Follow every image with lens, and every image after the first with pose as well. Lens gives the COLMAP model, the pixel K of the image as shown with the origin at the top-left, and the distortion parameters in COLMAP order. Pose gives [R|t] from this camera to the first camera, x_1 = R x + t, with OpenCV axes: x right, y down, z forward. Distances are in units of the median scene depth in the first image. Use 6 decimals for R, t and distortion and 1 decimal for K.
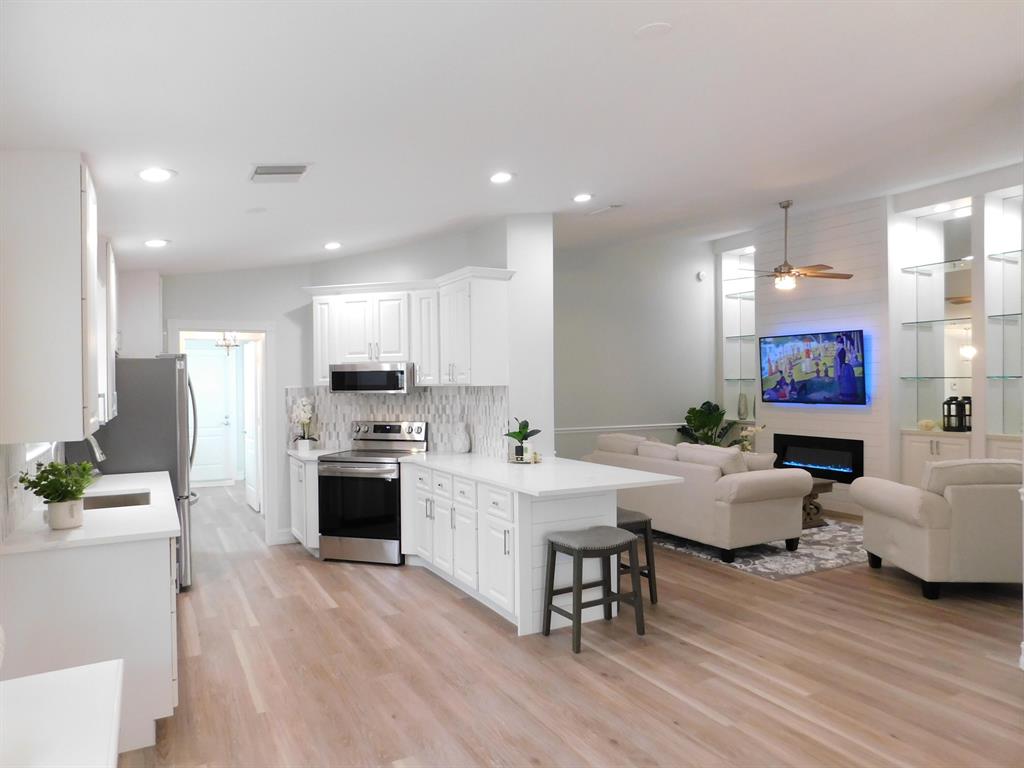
lens RADIAL K [[678.9, 0, 515.8], [0, 678.9, 381.8], [0, 0, 1]] dist [-0.063367, 0.050417]
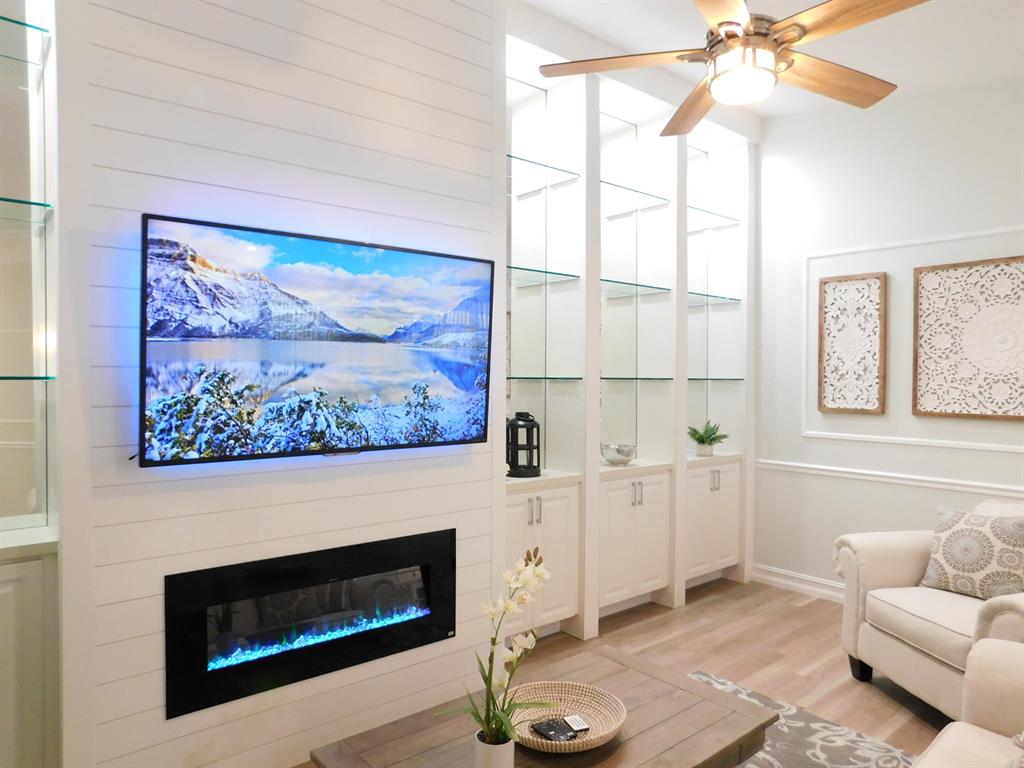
lens RADIAL K [[678.9, 0, 512.8], [0, 678.9, 384.1], [0, 0, 1]] dist [-0.063367, 0.050417]
pose [[-0.193548, -0.017533, 0.980934, 0.122940], [-0.012992, 0.999798, 0.015307, -0.010193], [-0.981005, -0.009781, -0.193737, 1.241762]]
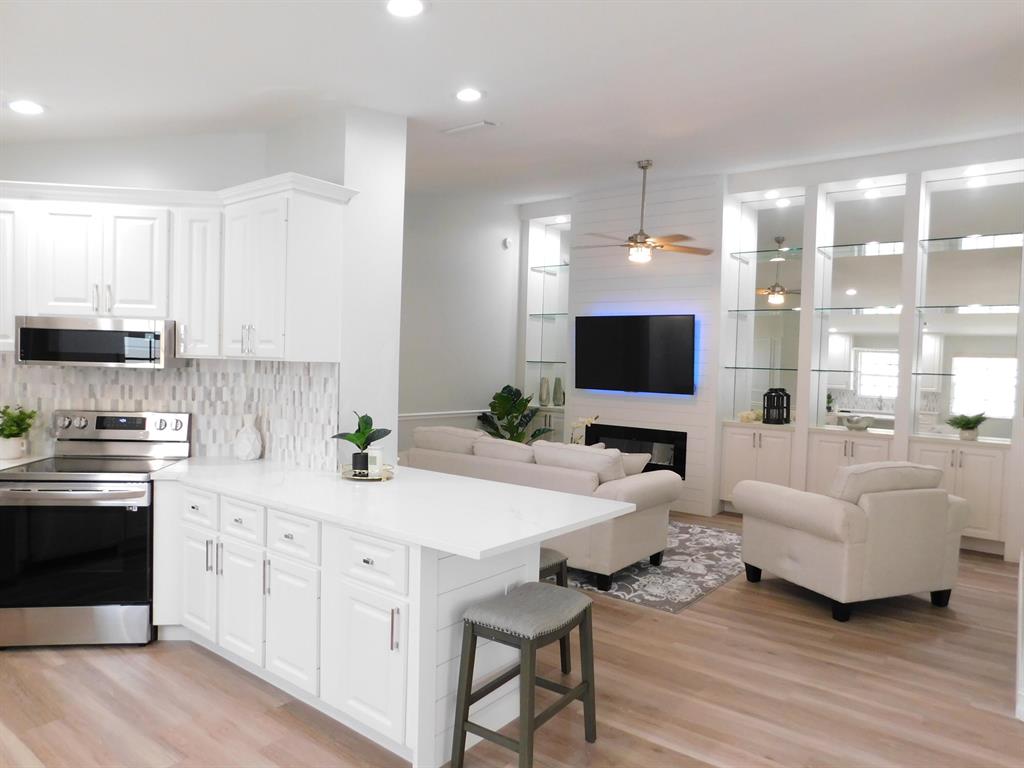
lens RADIAL K [[678.9, 0, 512.8], [0, 678.9, 381.4], [0, 0, 1]] dist [-0.063367, 0.050417]
pose [[0.915881, 0.023608, 0.400754, -0.103254], [-0.037050, 0.998980, 0.025825, 0.000578], [-0.399735, -0.038500, 0.915822, 0.274146]]
